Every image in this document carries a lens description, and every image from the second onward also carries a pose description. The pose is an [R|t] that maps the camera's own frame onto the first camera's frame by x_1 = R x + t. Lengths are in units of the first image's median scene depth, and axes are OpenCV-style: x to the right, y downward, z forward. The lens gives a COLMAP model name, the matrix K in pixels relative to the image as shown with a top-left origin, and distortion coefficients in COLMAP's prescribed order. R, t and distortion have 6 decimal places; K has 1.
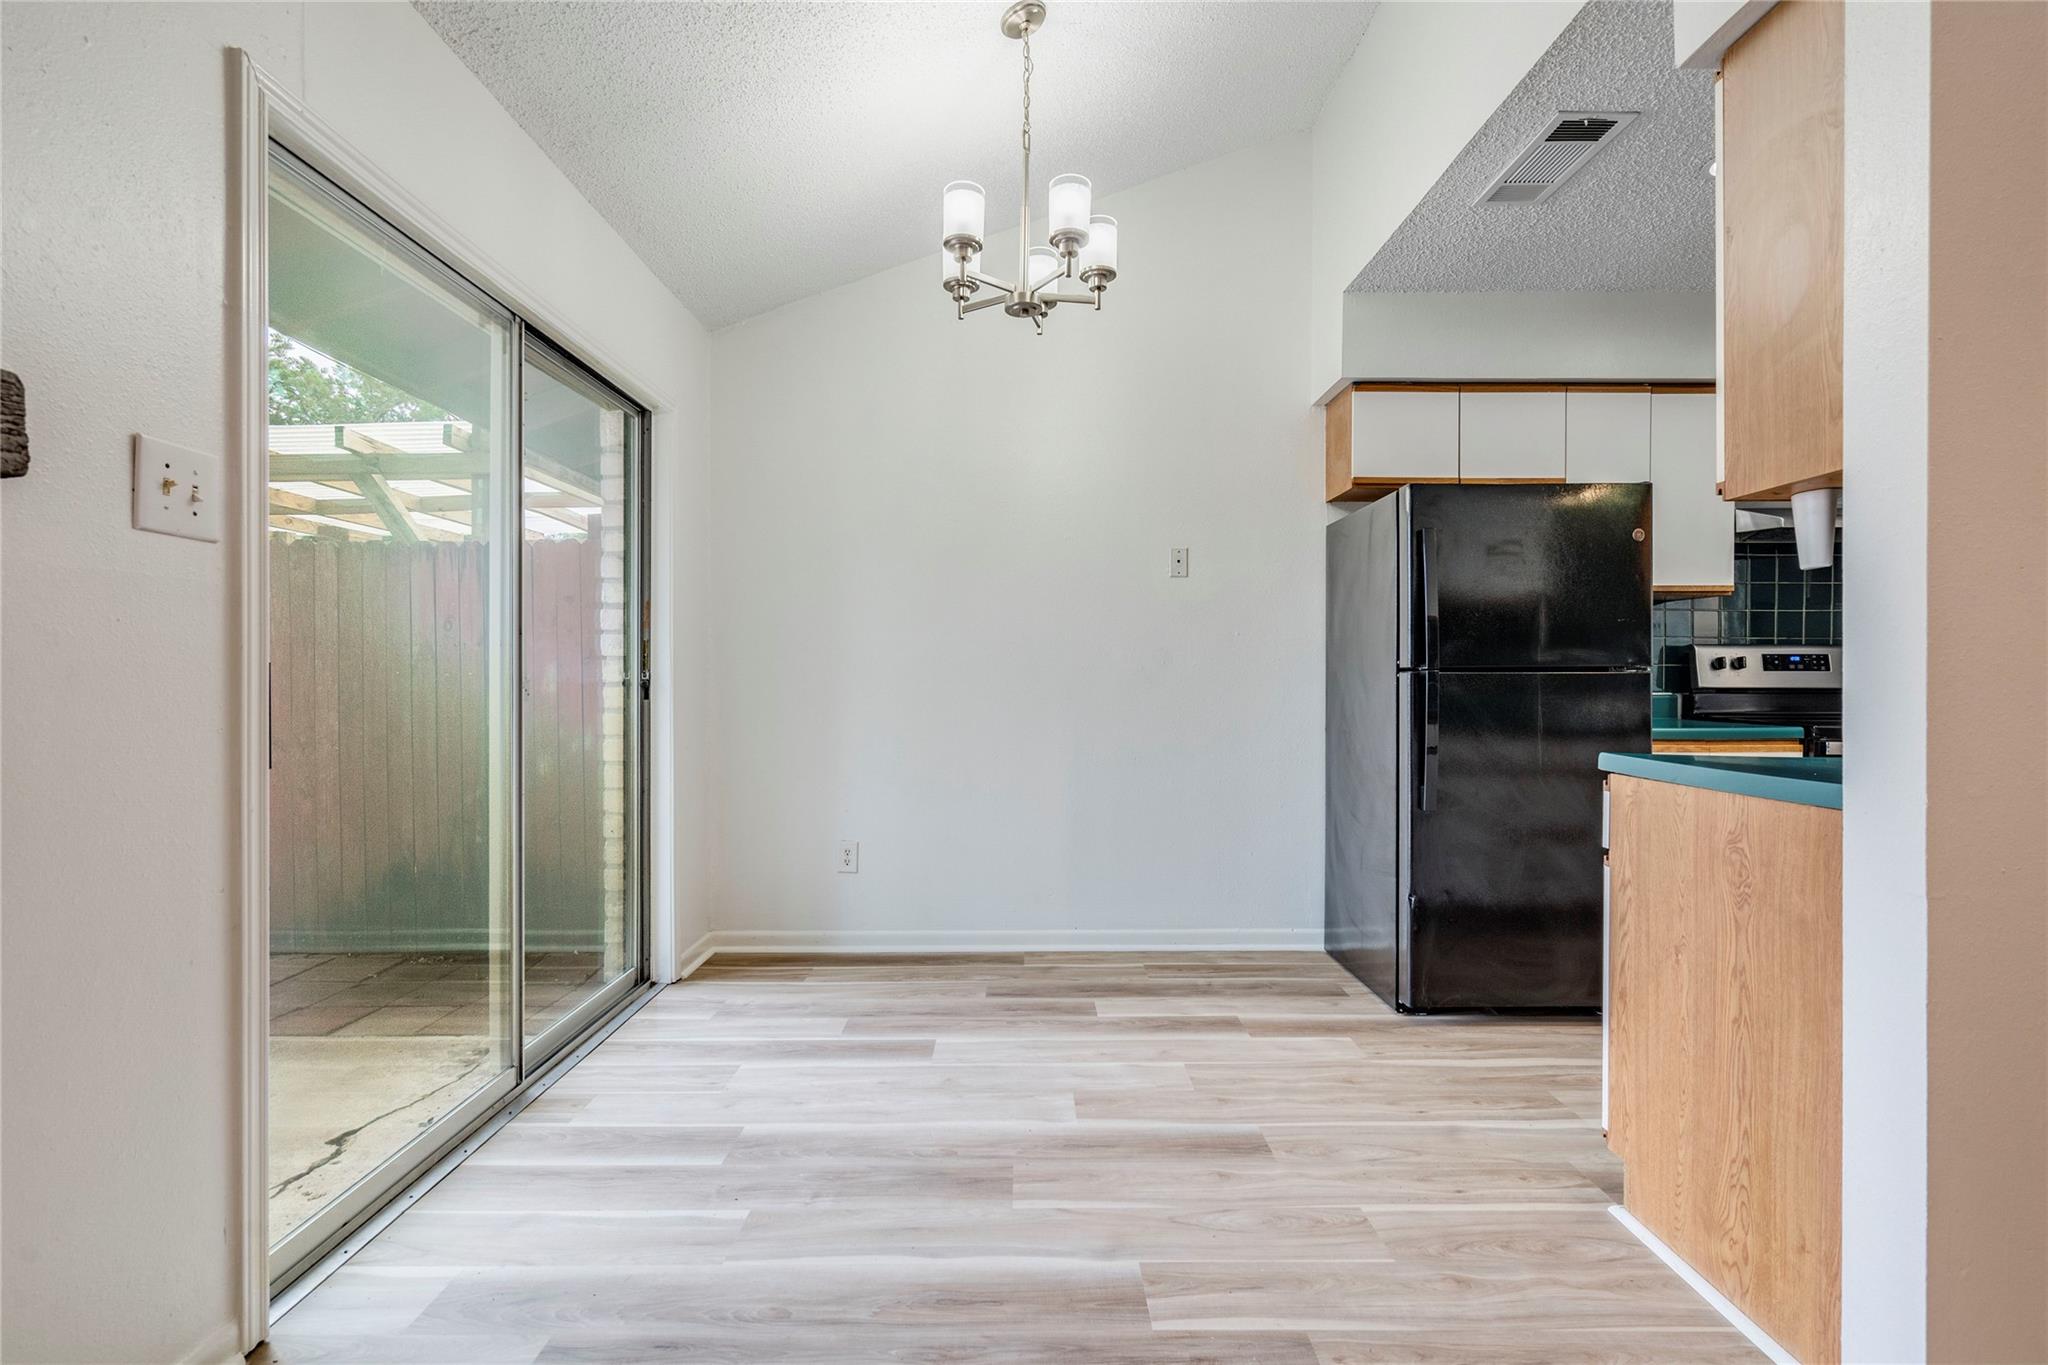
lens RADIAL K [[949.5, 0, 1024.4], [0, 949.5, 685.0], [0, 0, 1]] dist [-0.007183, 0.003602]
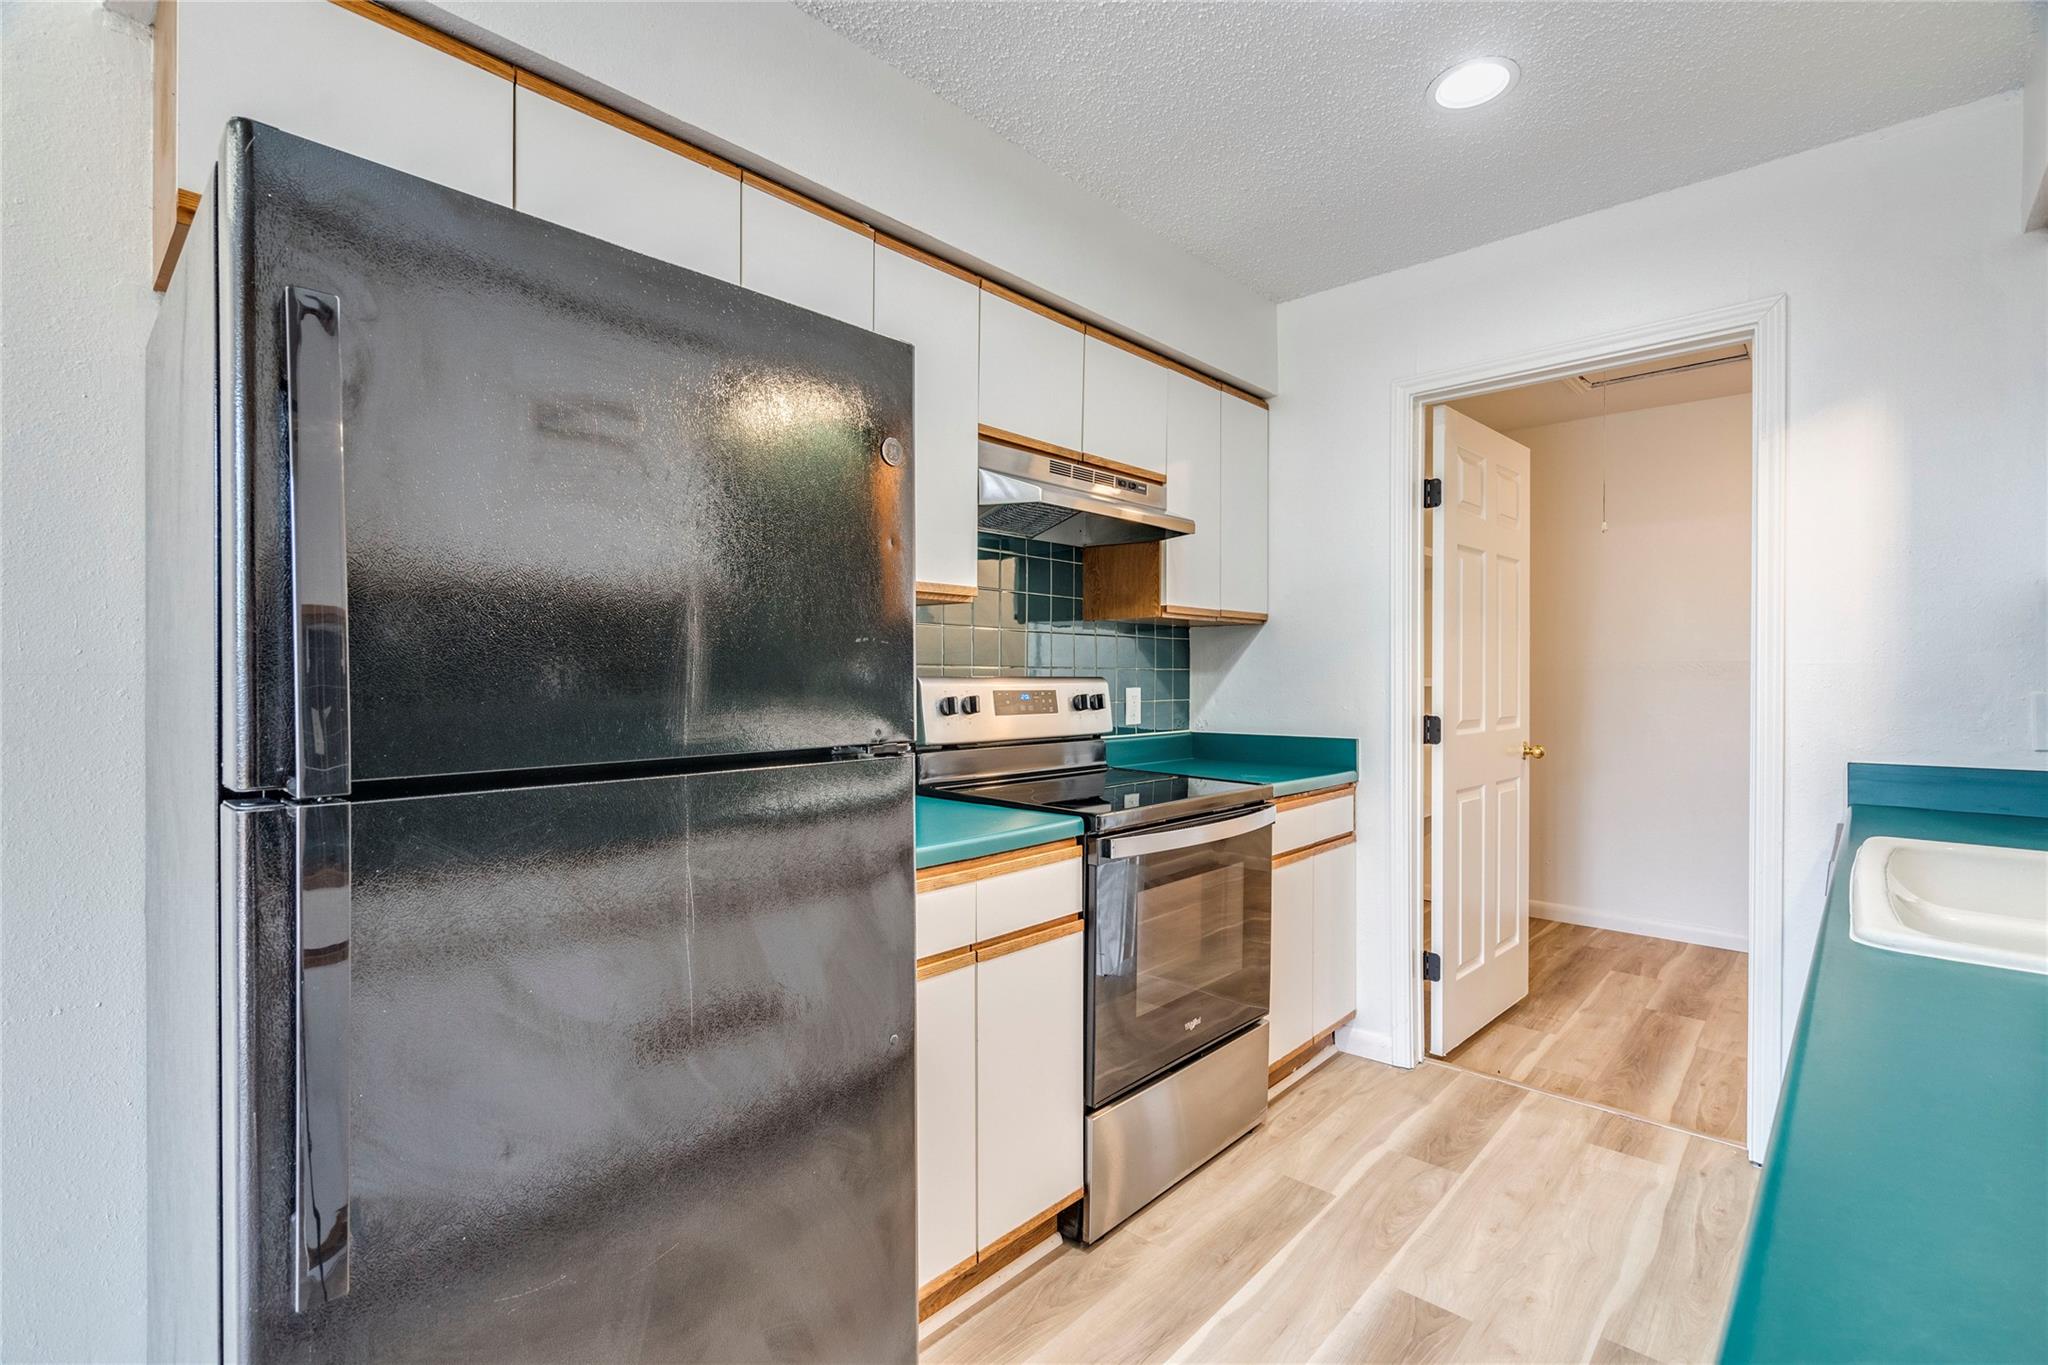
lens RADIAL K [[949.5, 0, 1024.8], [0, 949.5, 686.3], [0, 0, 1]] dist [-0.007183, 0.003602]
pose [[0.680914, -0.005142, 0.732345, 0.317063], [0.000553, 0.999979, 0.006506, -0.045424], [-0.732363, -0.004025, 0.680903, 0.567131]]
